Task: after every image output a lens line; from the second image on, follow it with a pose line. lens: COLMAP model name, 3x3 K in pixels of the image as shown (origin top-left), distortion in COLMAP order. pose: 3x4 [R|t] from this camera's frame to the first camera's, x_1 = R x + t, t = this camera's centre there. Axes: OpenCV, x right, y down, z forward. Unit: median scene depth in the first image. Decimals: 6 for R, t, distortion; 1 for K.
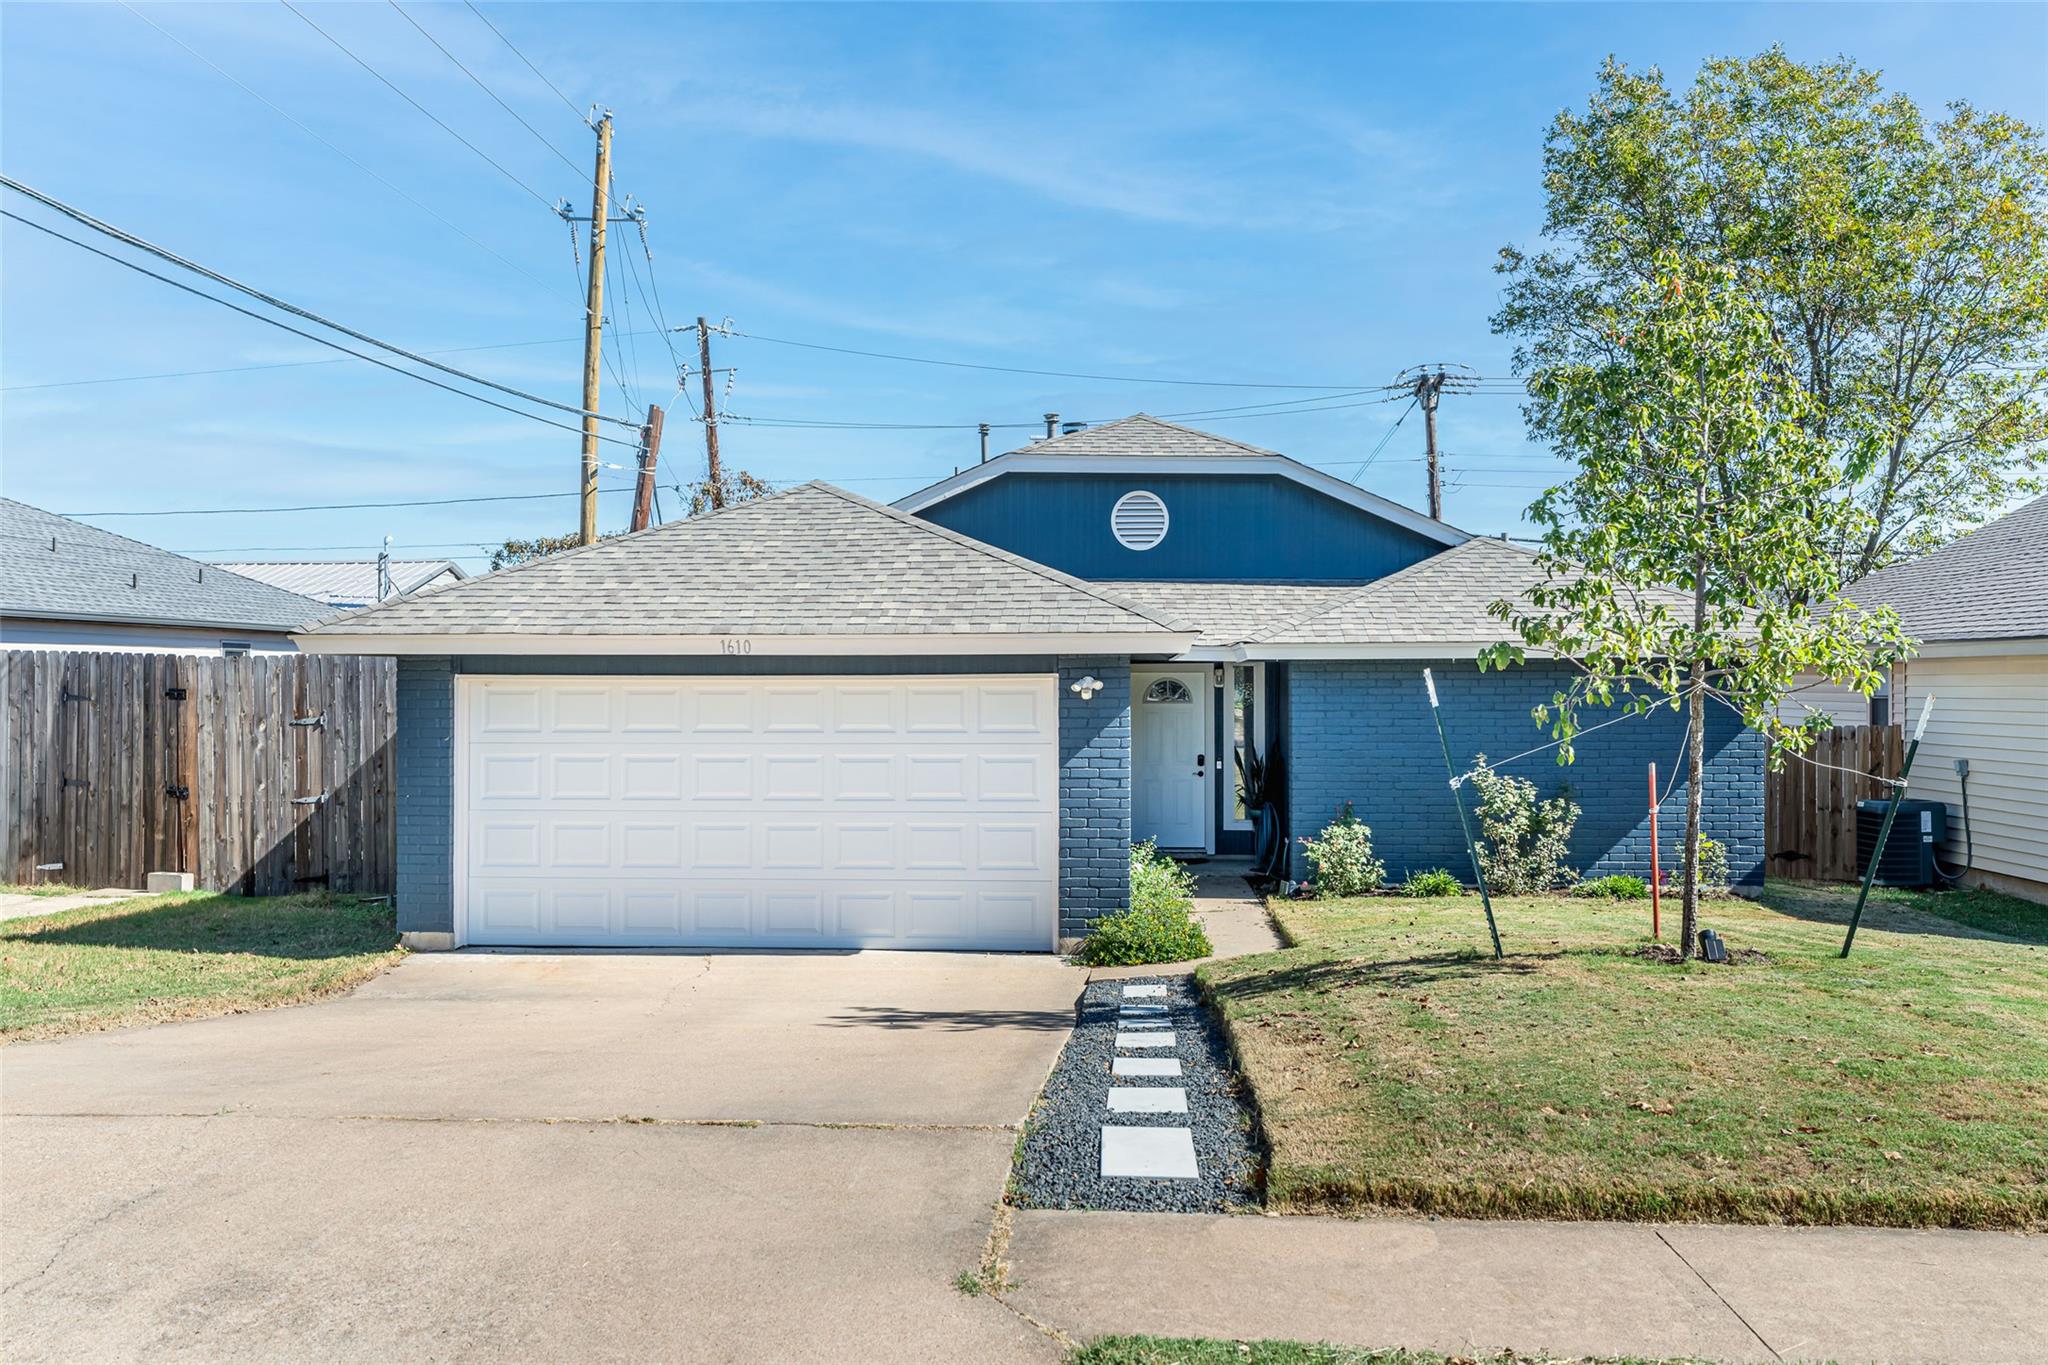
lens RADIAL K [[1761.7, 0, 1024.0], [0, 1761.7, 682.5], [0, 0, 1]] dist [-0.011820, -0.000508]
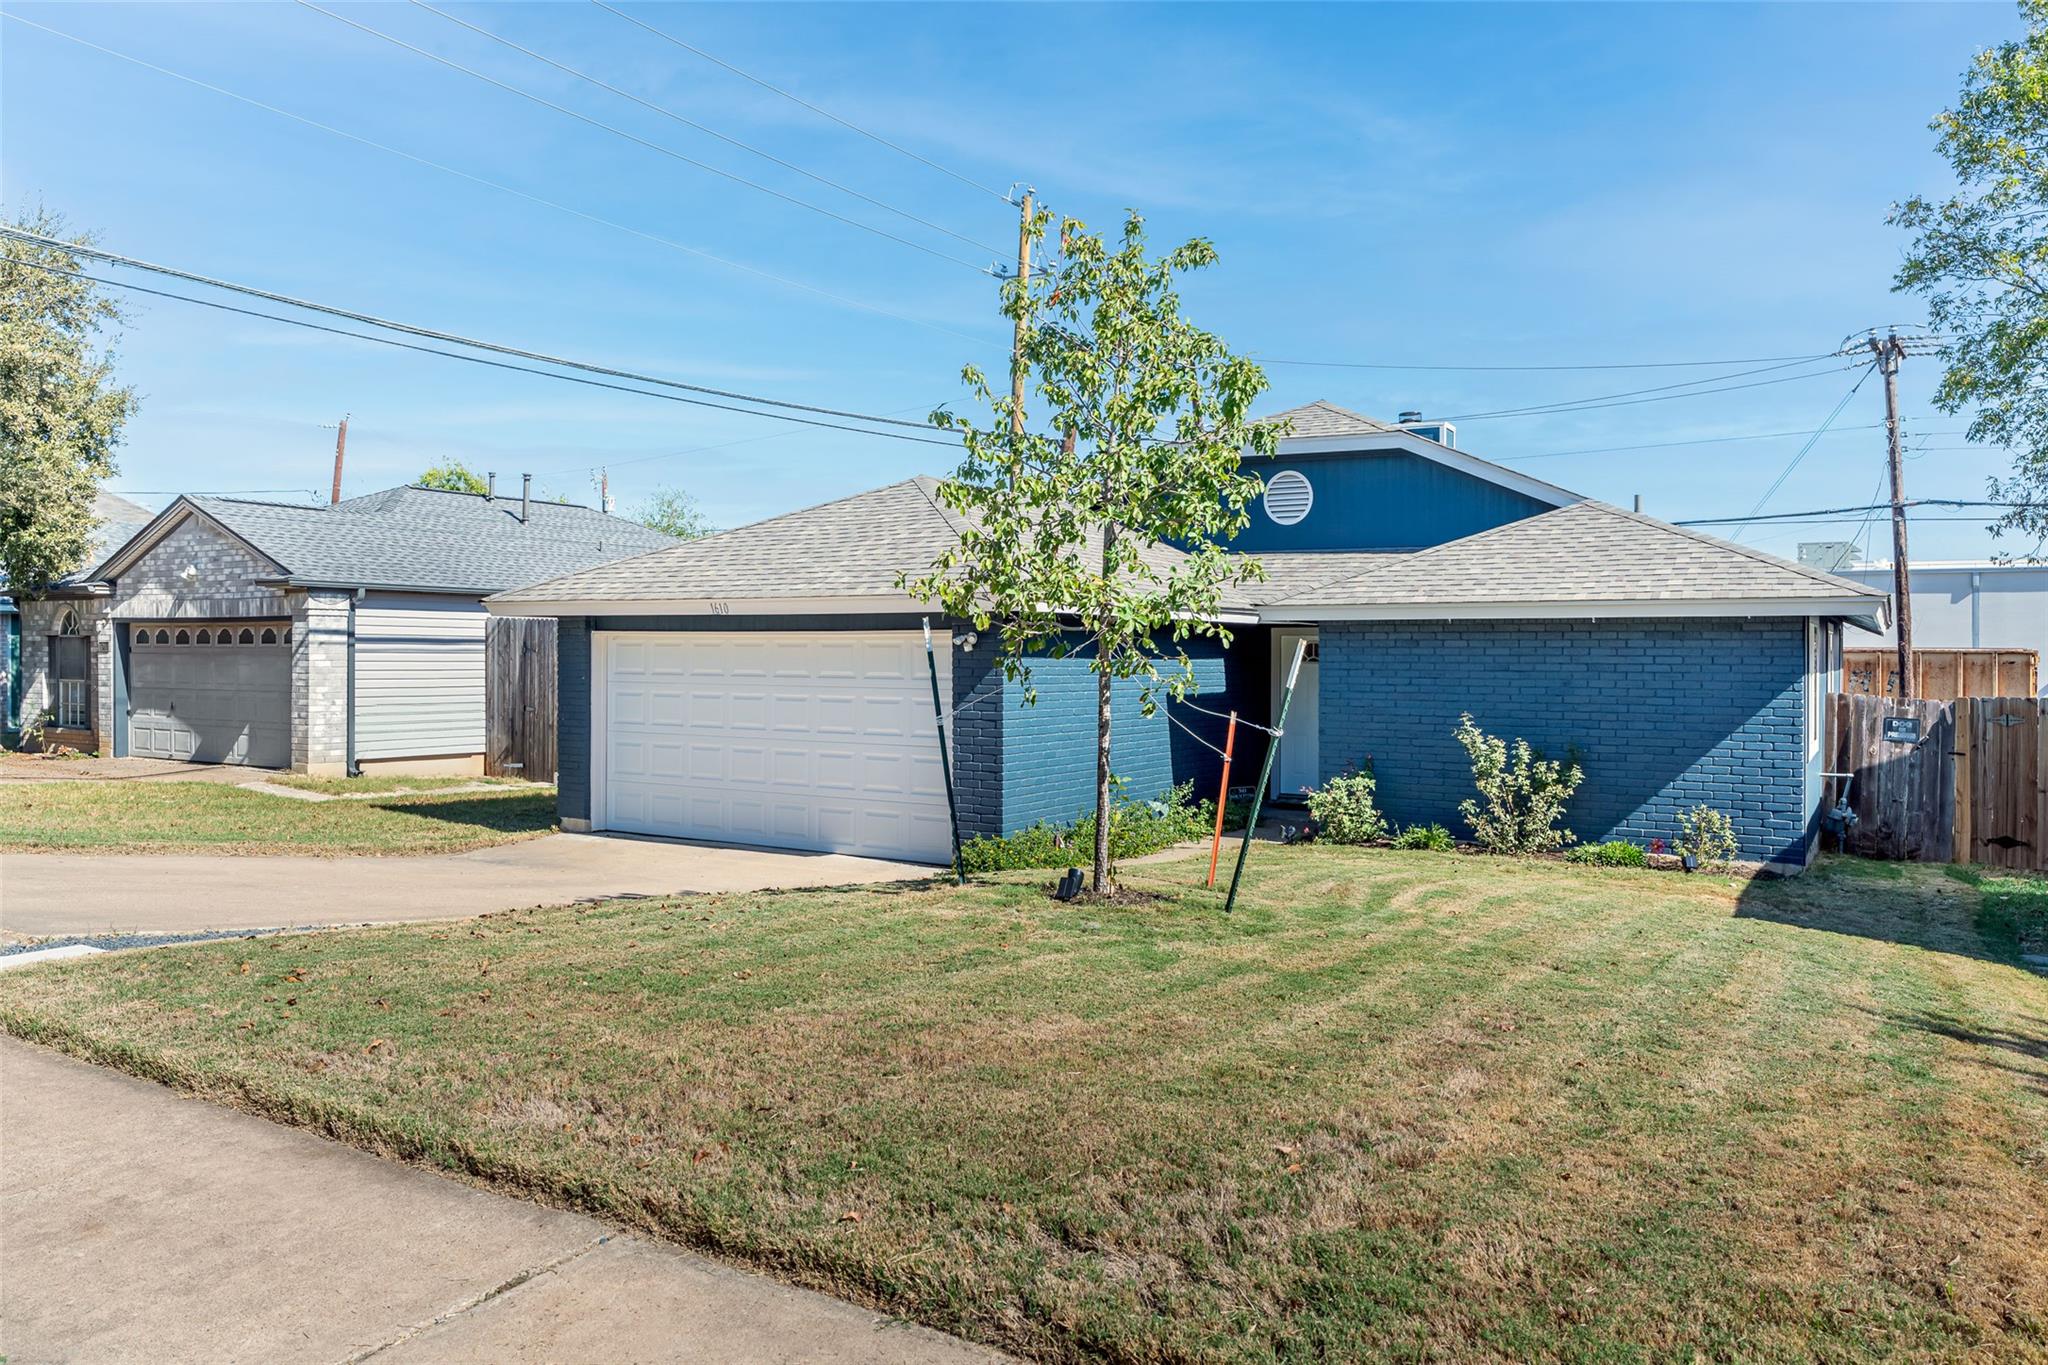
lens RADIAL K [[1470.1, 0, 1024.0], [0, 1470.1, 682.5], [0, 0, 1]] dist [0.006011, -0.037757]
pose [[0.882845, 0.017517, -0.469337, 0.417484], [-0.009218, 0.999758, 0.019974, 0.008097], [0.469573, -0.013308, 0.882793, 0.127366]]
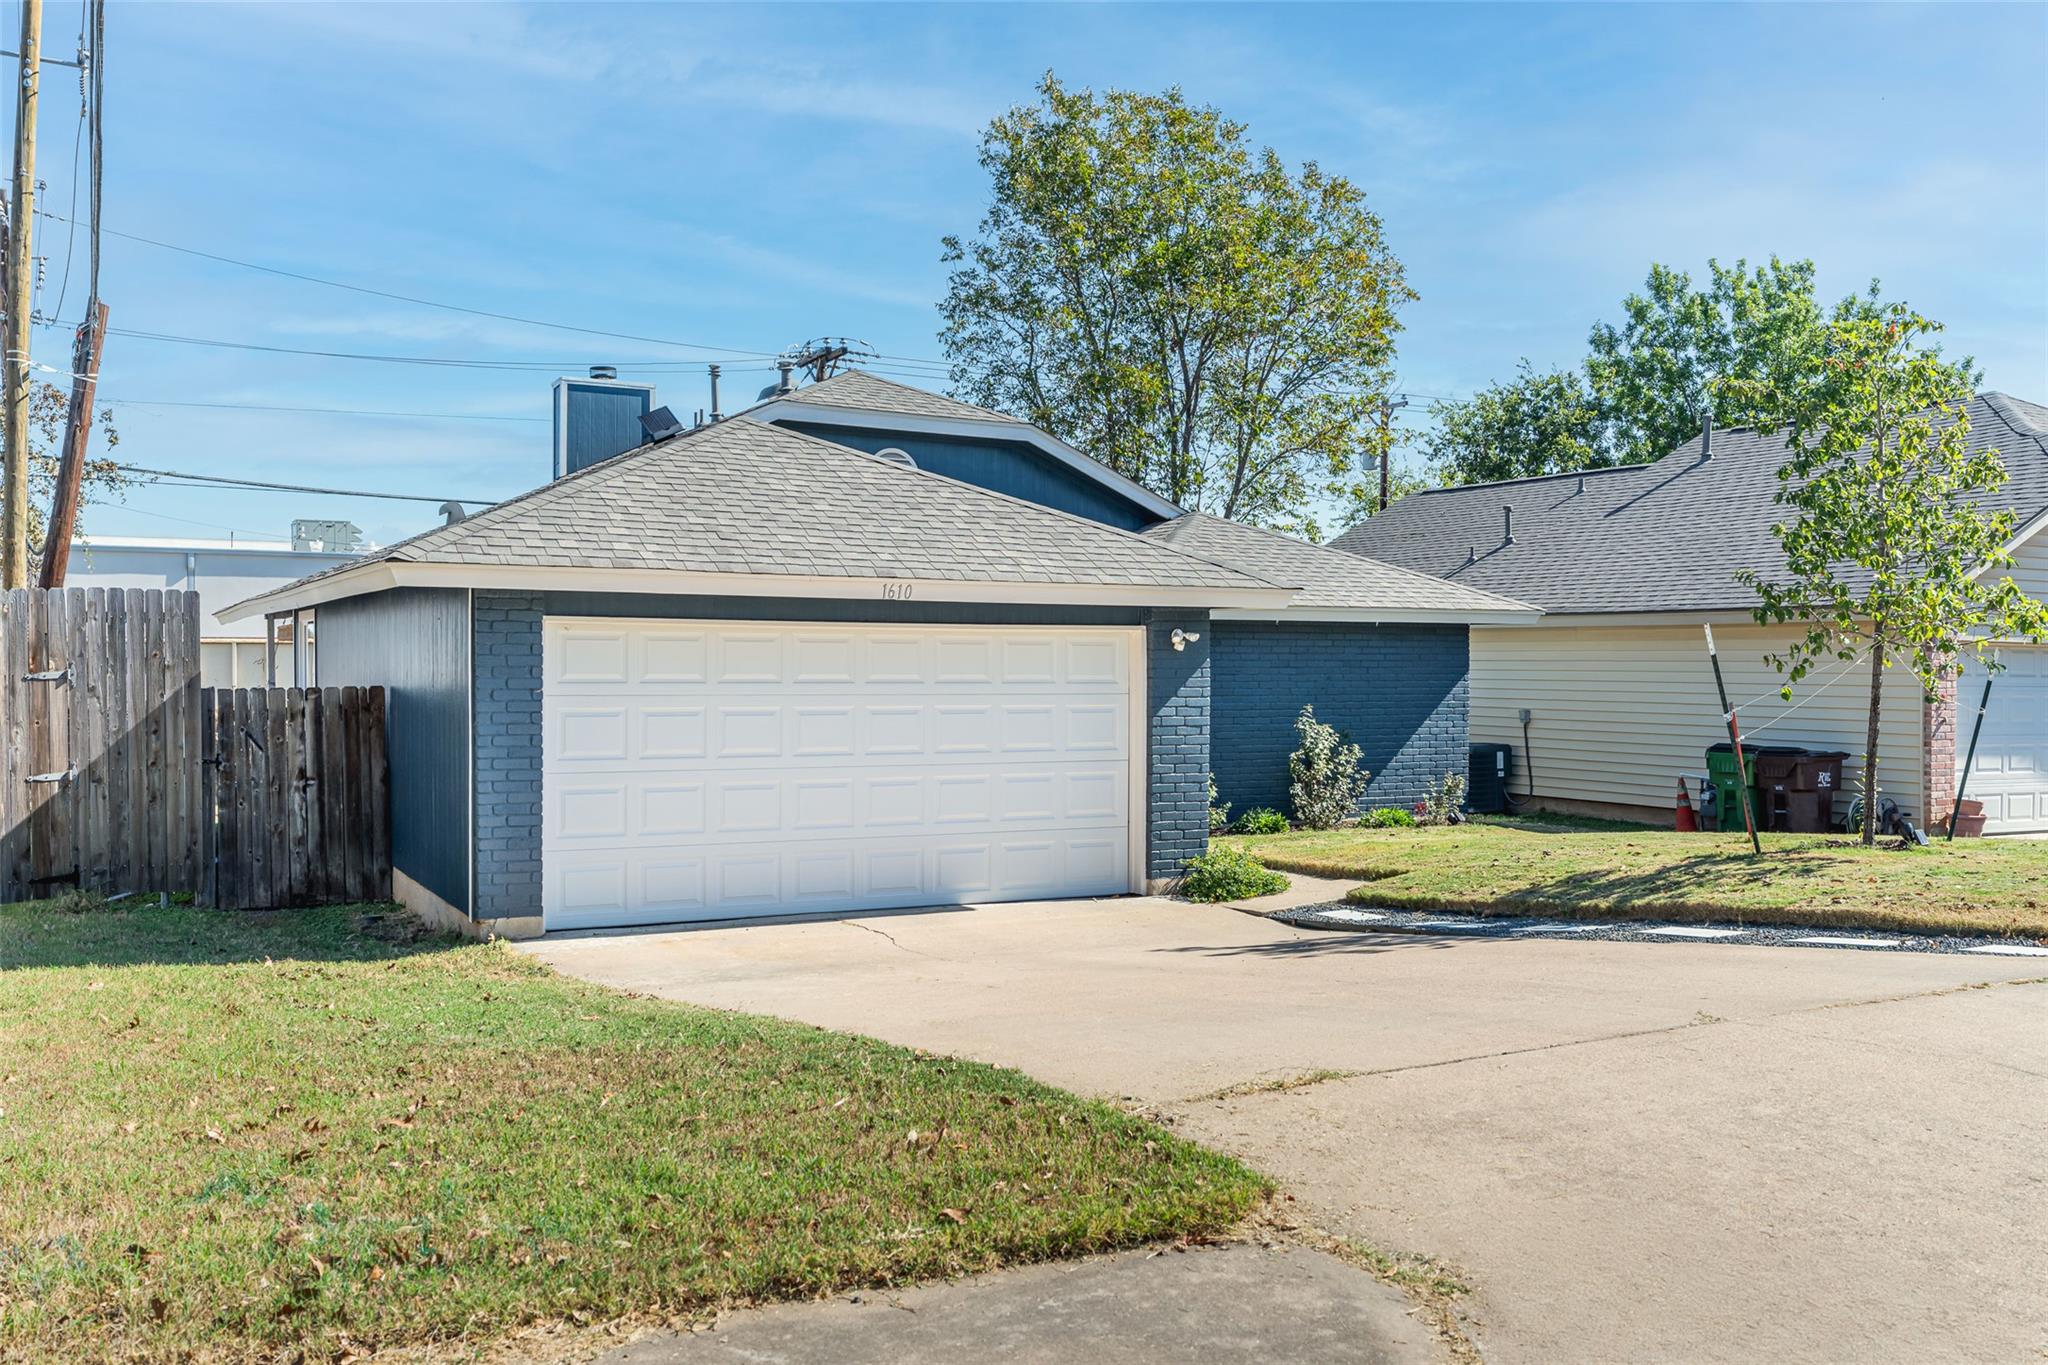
lens RADIAL K [[1795.6, 0, 1024.0], [0, 1795.6, 682.5], [0, 0, 1]] dist [-0.012389, 0.010109]
pose [[0.850650, 0.000335, 0.525732, -0.482735], [-0.007878, 0.999896, 0.012110, 0.013033], [-0.525674, -0.014443, 0.850564, 0.111385]]
